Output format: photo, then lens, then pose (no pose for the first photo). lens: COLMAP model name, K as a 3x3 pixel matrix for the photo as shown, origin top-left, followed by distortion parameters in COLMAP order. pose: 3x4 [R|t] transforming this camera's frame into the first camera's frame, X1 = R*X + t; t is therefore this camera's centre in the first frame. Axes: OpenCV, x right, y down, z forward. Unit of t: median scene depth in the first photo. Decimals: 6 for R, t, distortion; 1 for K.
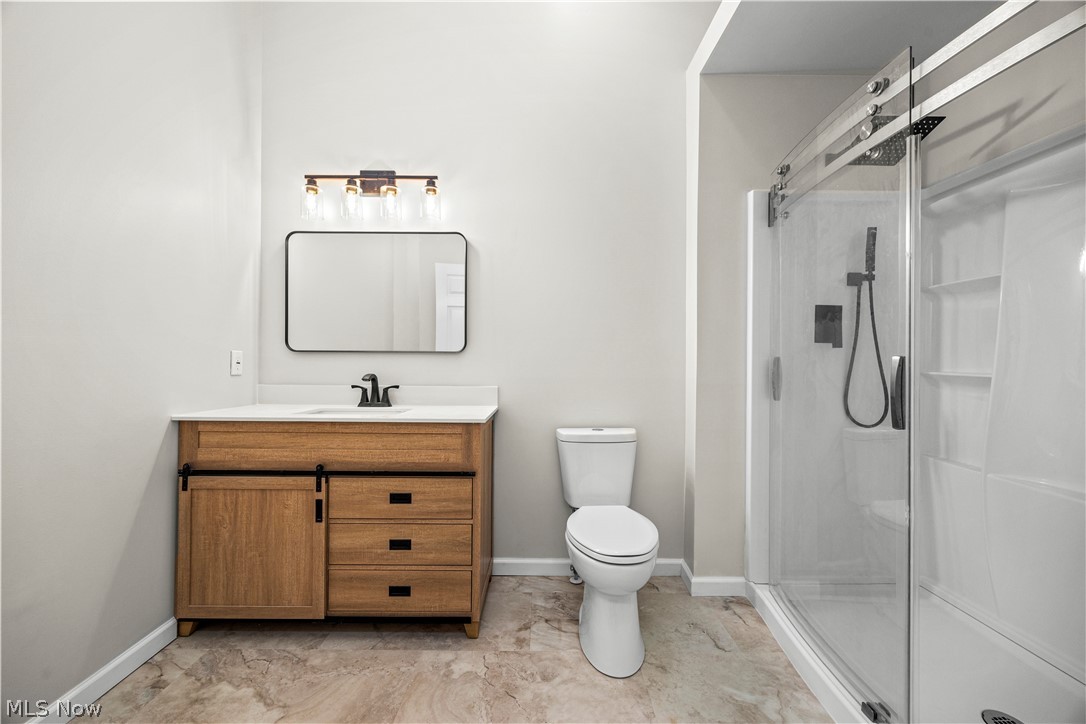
lens RADIAL K [[437.2, 0, 543.6], [0, 437.2, 361.6], [0, 0, 1]] dist [-0.000034, -0.000002]
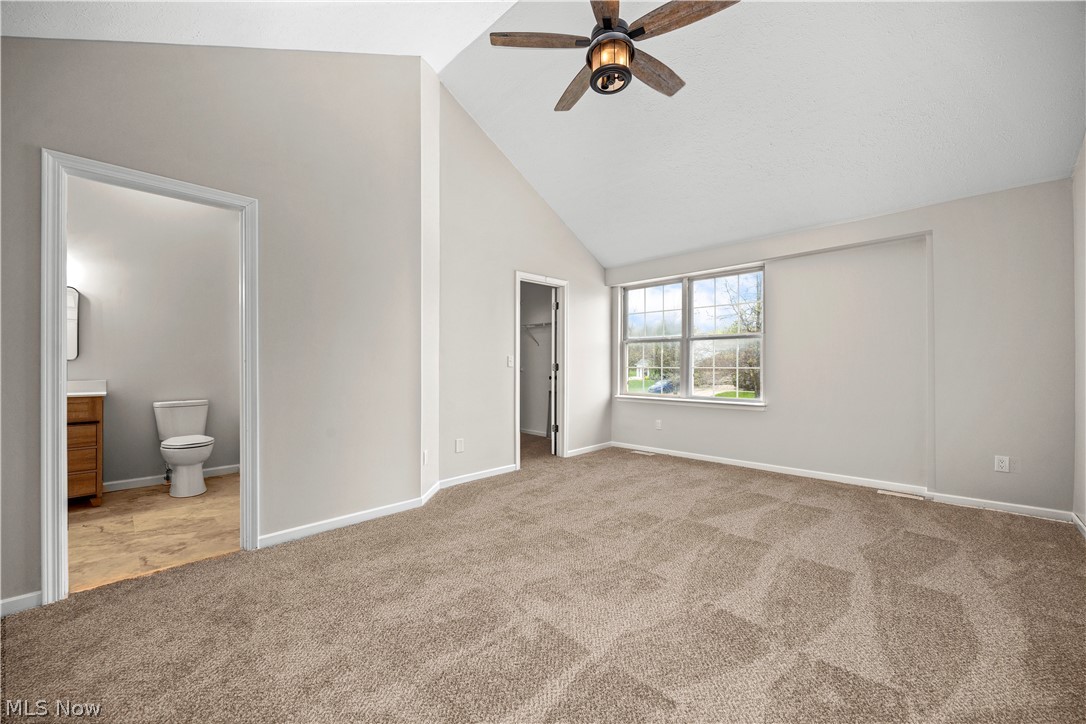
lens RADIAL K [[424.7, 0, 543.9], [0, 424.7, 365.5], [0, 0, 1]] dist [-0.003390, 0.000381]
pose [[0.706957, -0.002571, 0.707252, -0.086286], [-0.001078, 0.999988, 0.004714, -0.010779], [-0.707256, -0.004095, 0.706946, -1.768378]]
